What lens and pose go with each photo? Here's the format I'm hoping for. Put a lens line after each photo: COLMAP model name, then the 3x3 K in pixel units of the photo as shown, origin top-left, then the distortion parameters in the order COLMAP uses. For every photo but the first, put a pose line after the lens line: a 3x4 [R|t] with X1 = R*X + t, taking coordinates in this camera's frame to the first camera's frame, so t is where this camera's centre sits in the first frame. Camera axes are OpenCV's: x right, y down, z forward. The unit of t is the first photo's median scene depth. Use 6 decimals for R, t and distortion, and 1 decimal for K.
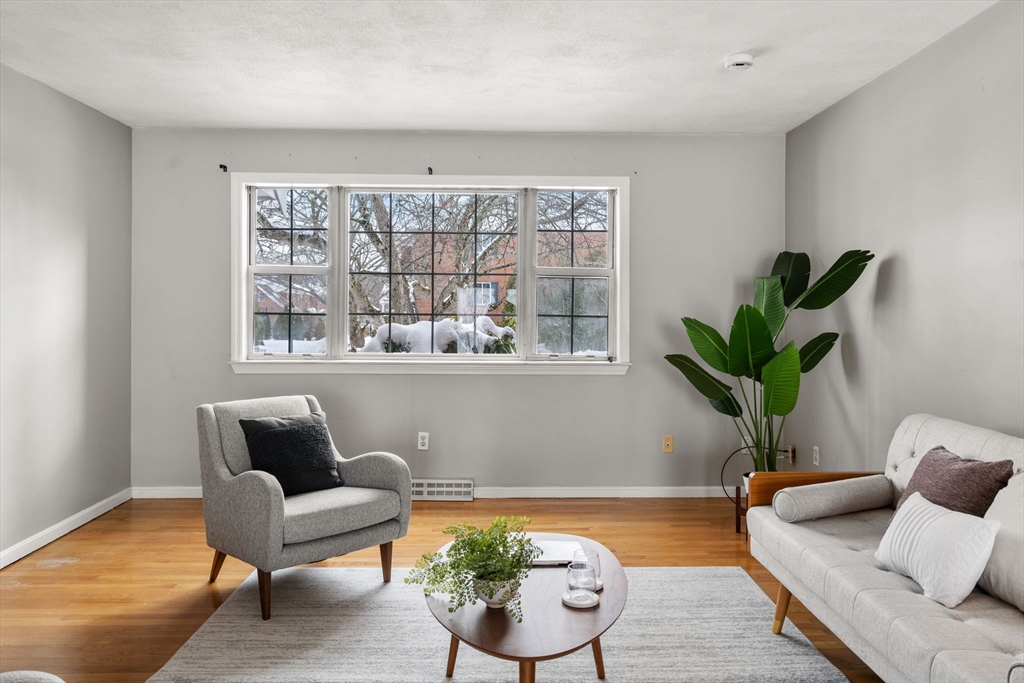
lens RADIAL K [[744.8, 0, 511.9], [0, 744.8, 342.7], [0, 0, 1]] dist [0.004044, 0.001391]
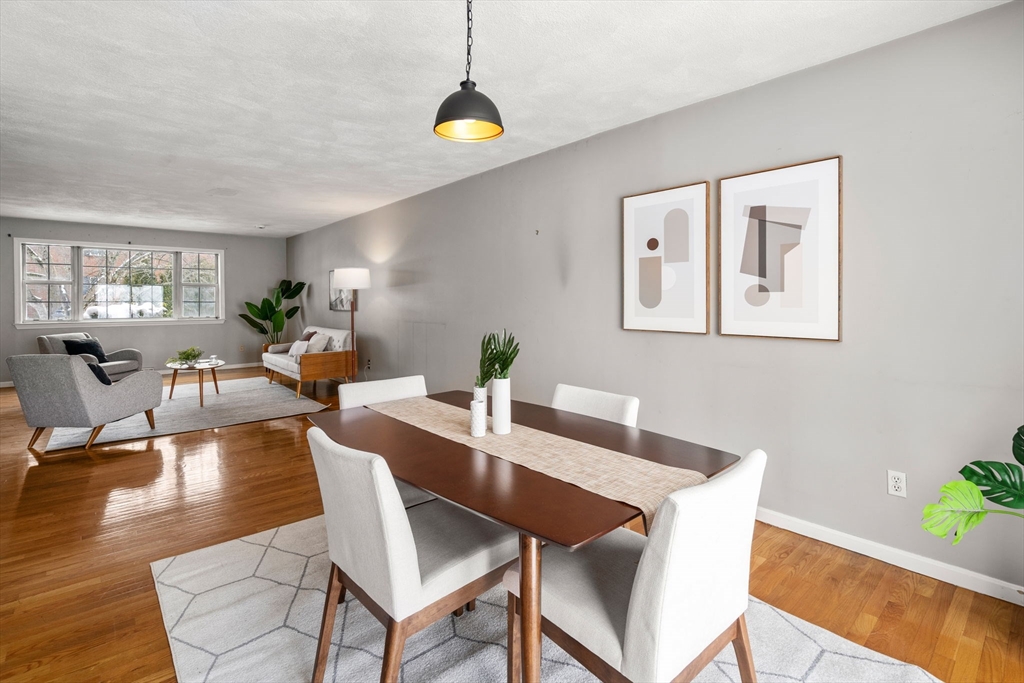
lens RADIAL K [[489.2, 0, 518.2], [0, 489.2, 305.0], [0, 0, 1]] dist [-0.004909, 0.002872]
pose [[0.767910, -0.012589, 0.640434, -0.187067], [0.029744, 0.999429, -0.016019, 0.043056], [-0.639867, 0.031350, 0.767846, -1.220319]]
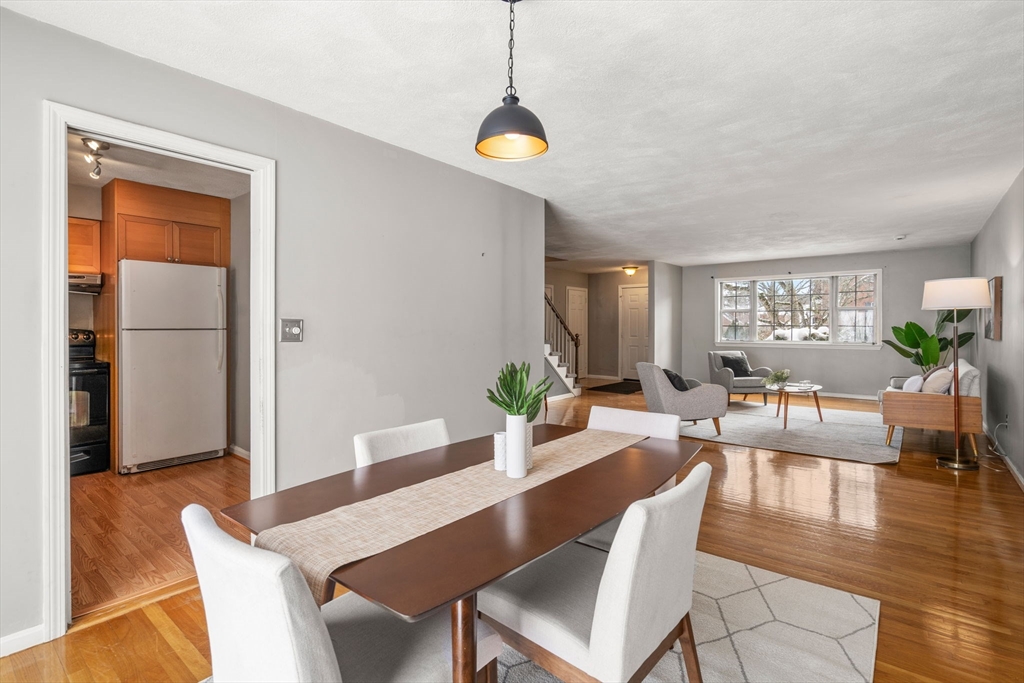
lens RADIAL K [[489.2, 0, 518.3], [0, 489.2, 329.1], [0, 0, 1]] dist [-0.004909, 0.002872]
pose [[0.759745, -0.002012, -0.650218, 0.348645], [-0.018723, 0.999513, -0.024970, 0.043346], [0.649951, 0.031145, 0.759337, -1.166508]]
